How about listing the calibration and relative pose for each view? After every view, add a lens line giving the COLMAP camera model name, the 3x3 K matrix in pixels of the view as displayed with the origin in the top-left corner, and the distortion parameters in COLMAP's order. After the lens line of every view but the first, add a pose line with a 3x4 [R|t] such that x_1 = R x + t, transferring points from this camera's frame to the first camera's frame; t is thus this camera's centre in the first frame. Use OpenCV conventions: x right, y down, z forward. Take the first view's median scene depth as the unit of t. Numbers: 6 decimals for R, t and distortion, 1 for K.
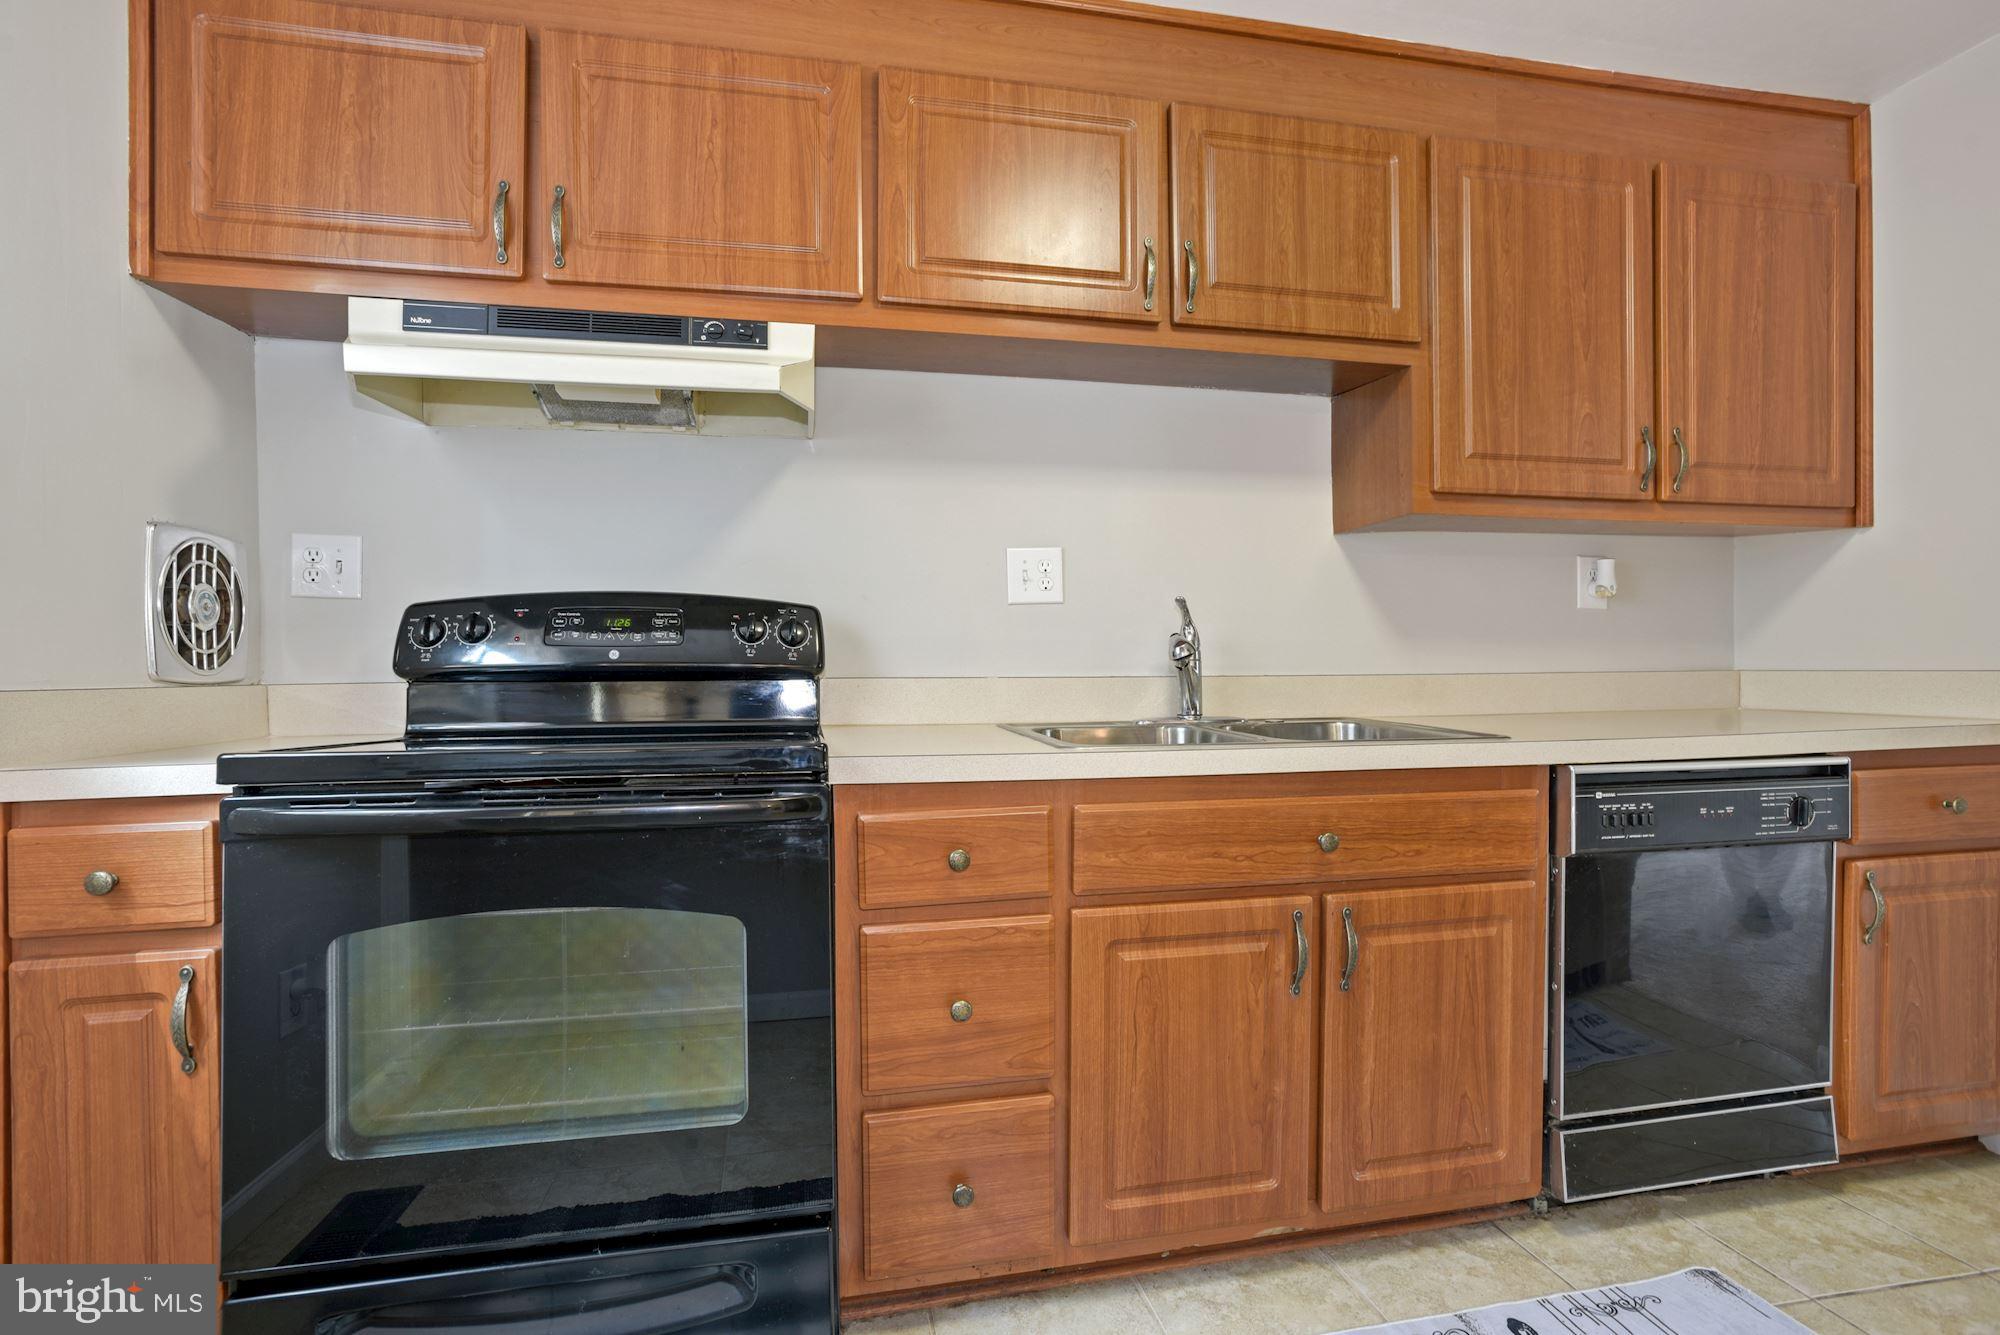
lens RADIAL K [[953.4, 0, 1000.0], [0, 953.4, 667.5], [0, 0, 1]] dist [-0.033602, 0.021336]
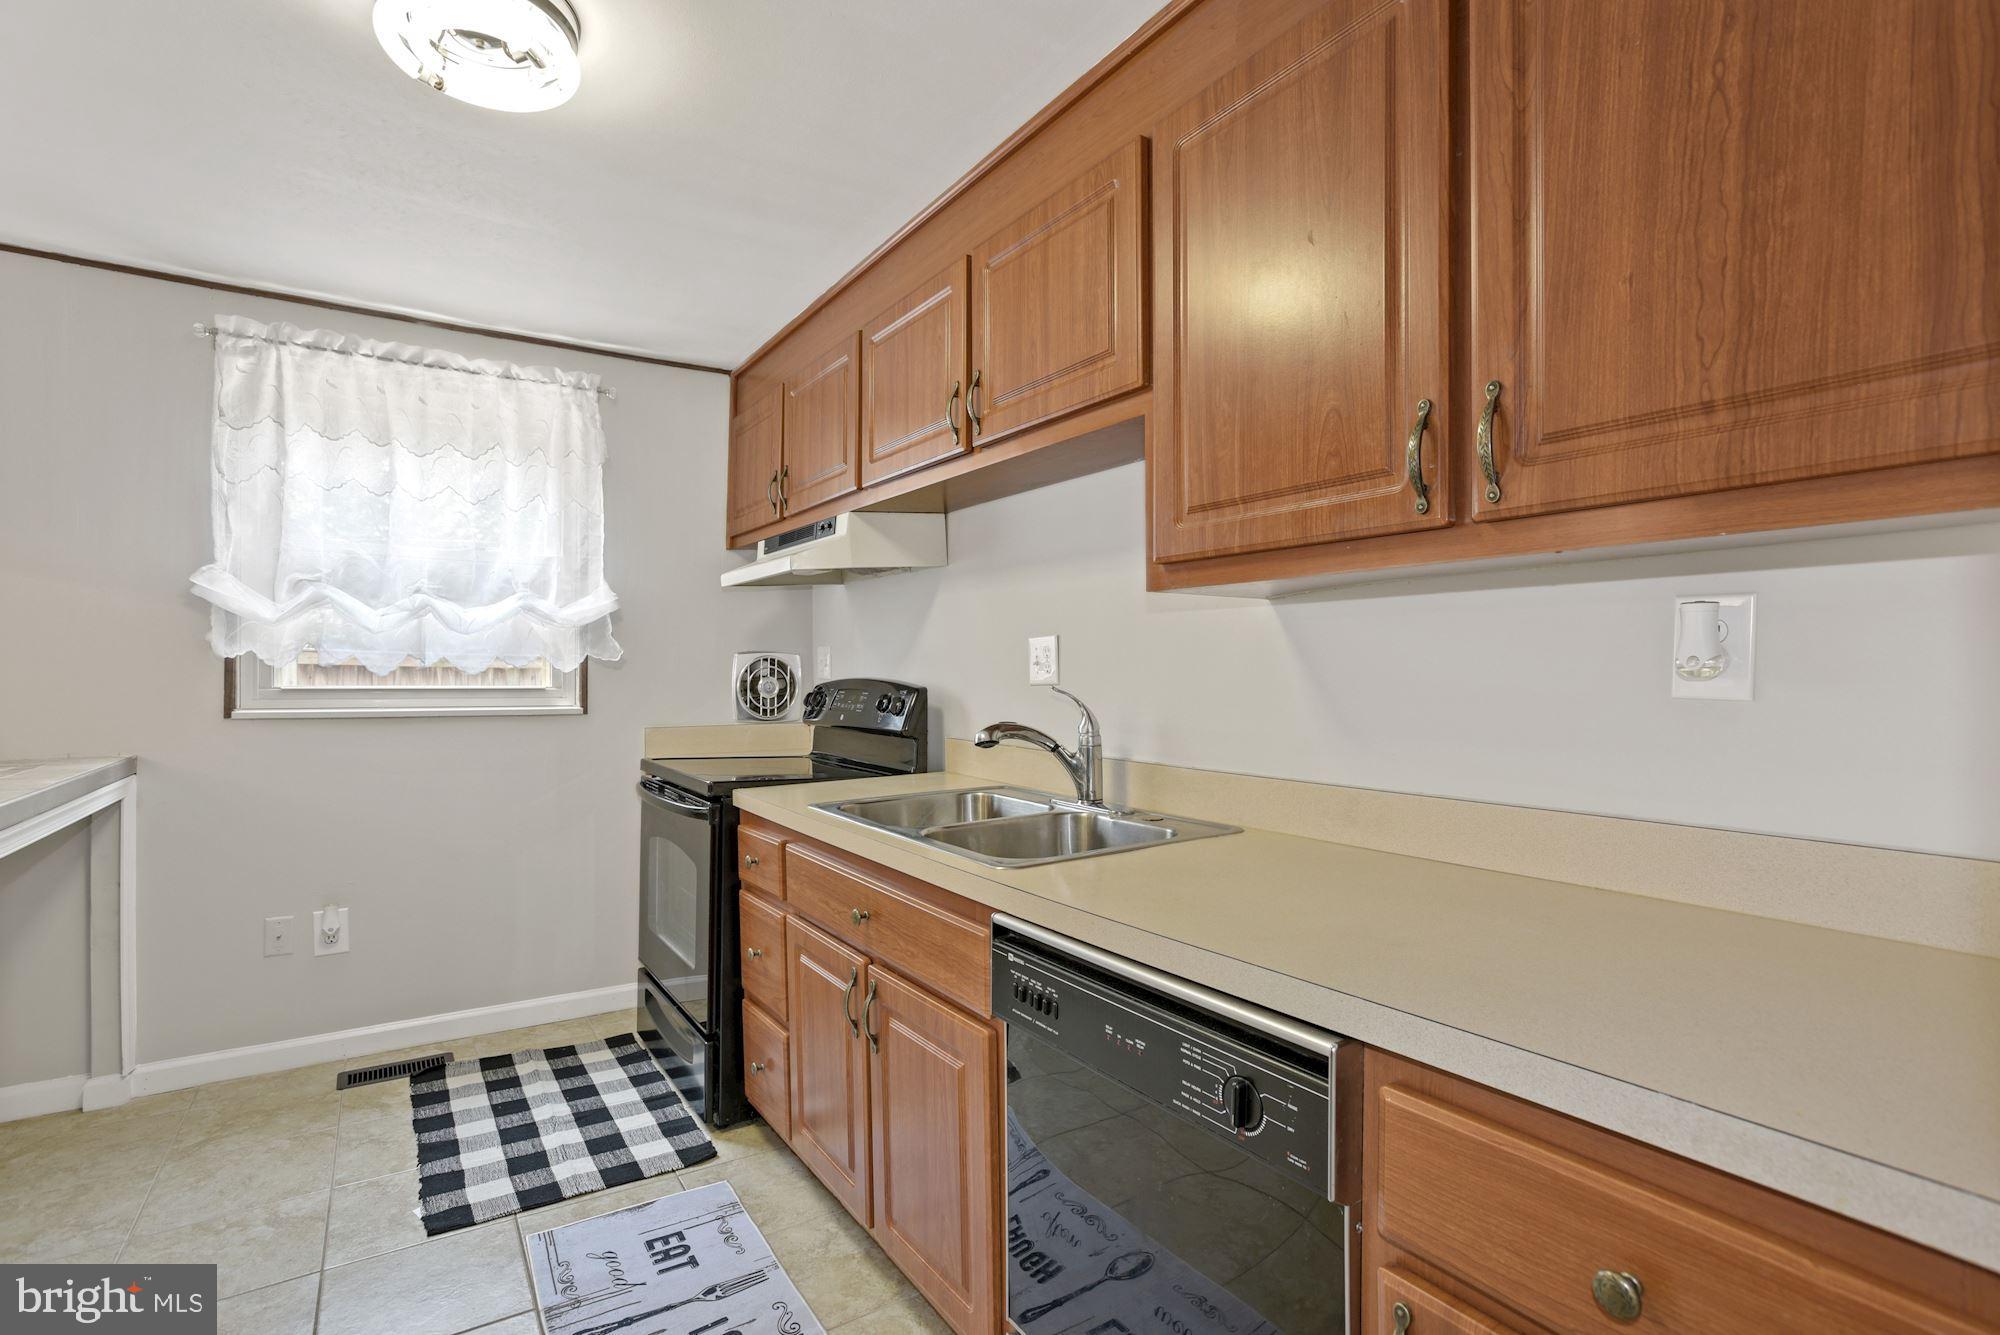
lens RADIAL K [[953.4, 0, 1000.0], [0, 953.4, 667.5], [0, 0, 1]] dist [-0.033602, 0.021336]
pose [[0.372855, 0.004356, -0.927879, 1.337648], [0.002960, 0.999978, 0.005884, -0.116734], [0.927885, -0.004940, 0.372834, 0.652860]]
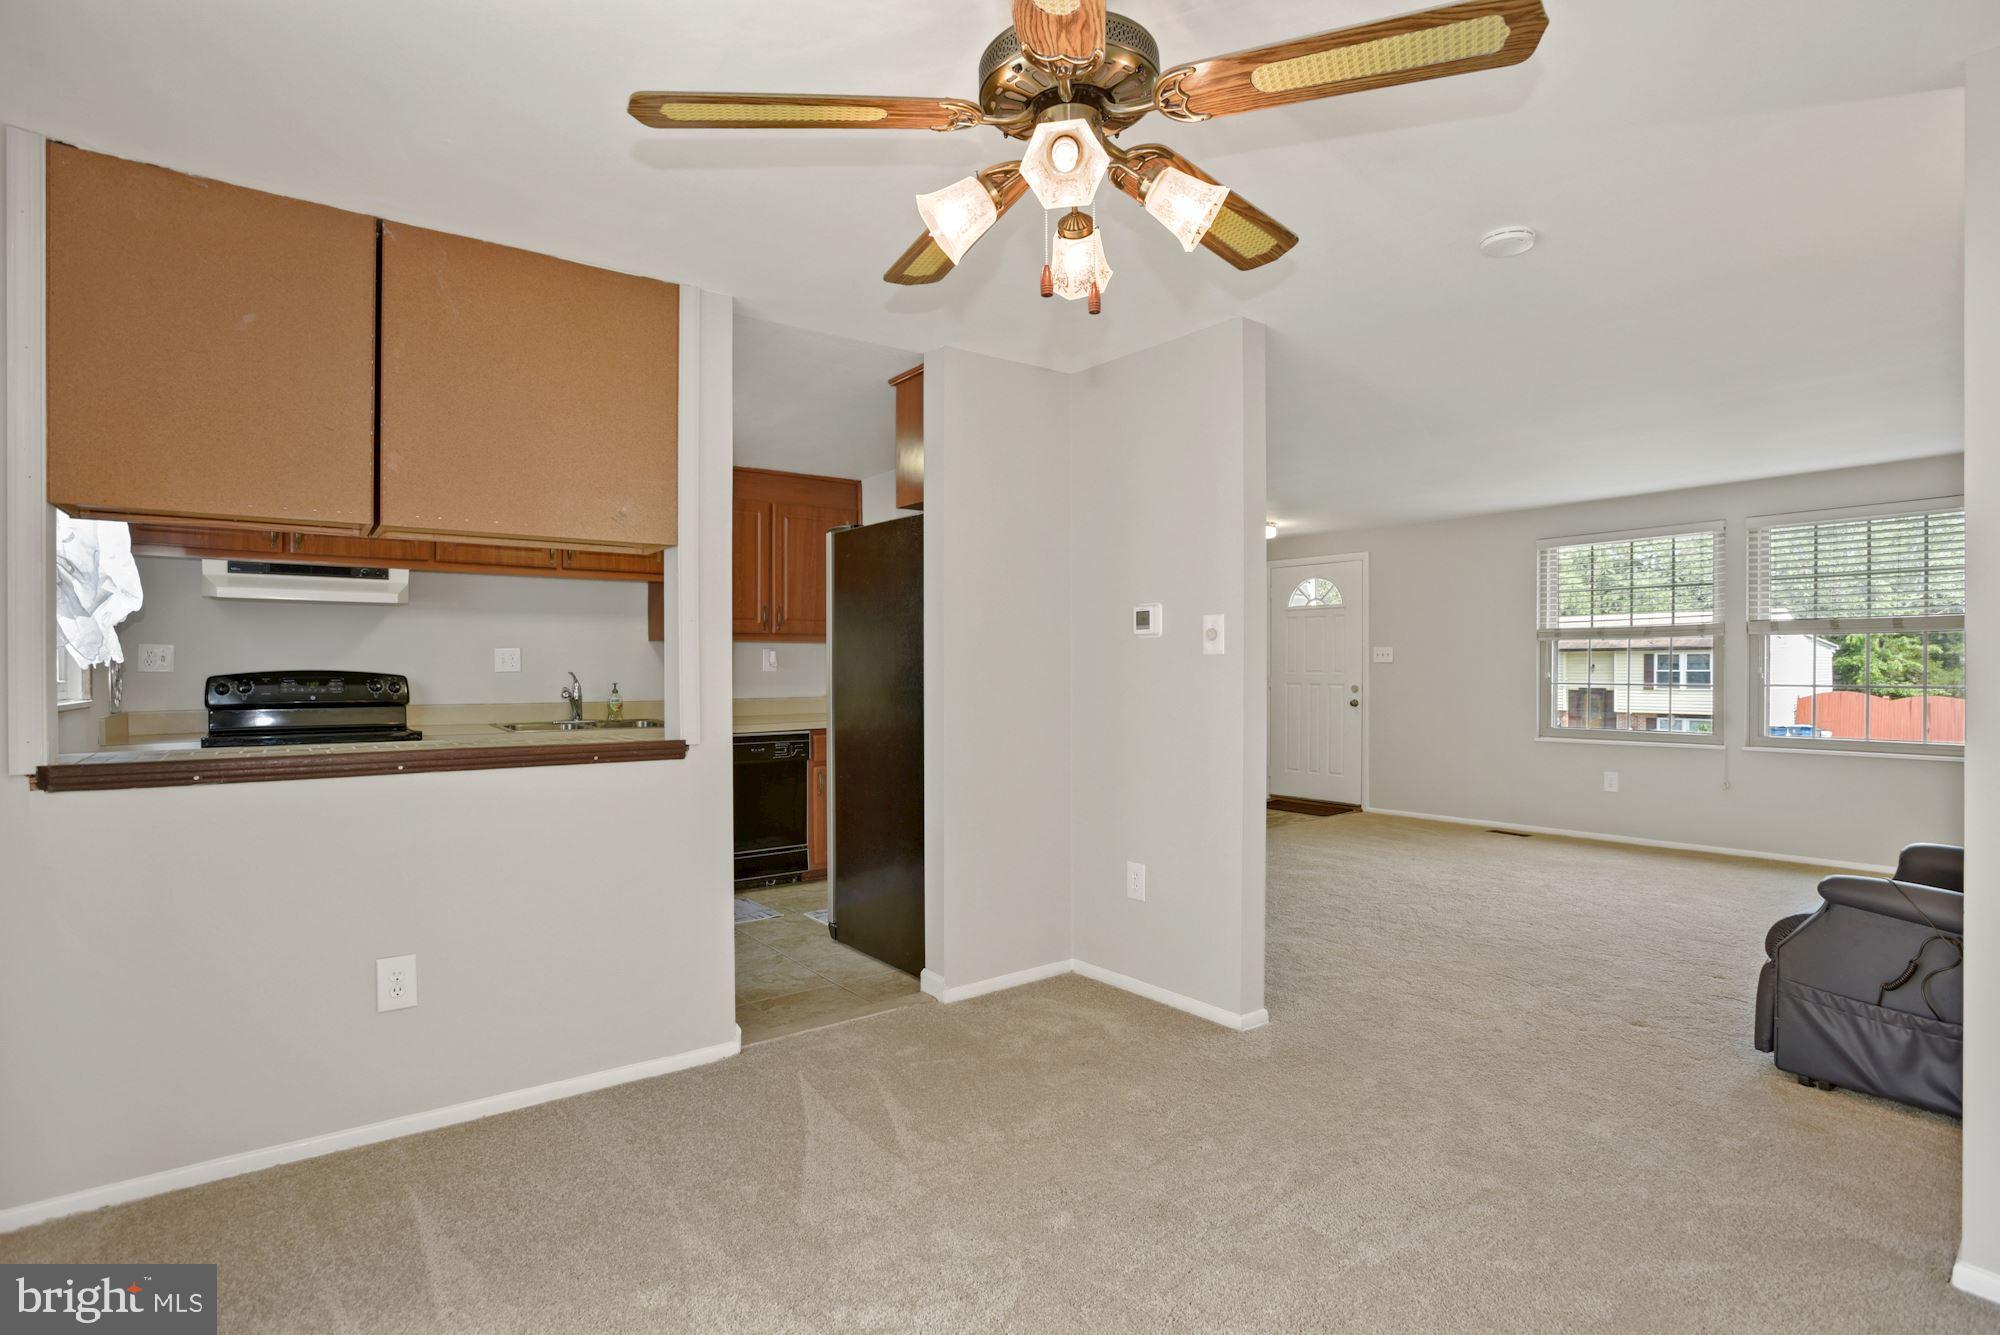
lens RADIAL K [[1014.0, 0, 958.6], [0, 1014.0, 674.0], [0, 0, 1]] dist [0.002781, 0.001390]
pose [[0.919460, 0.003283, 0.393170, 0.092404], [-0.005697, 0.999971, 0.004975, -0.100720], [-0.393142, -0.006814, 0.919453, -2.108471]]
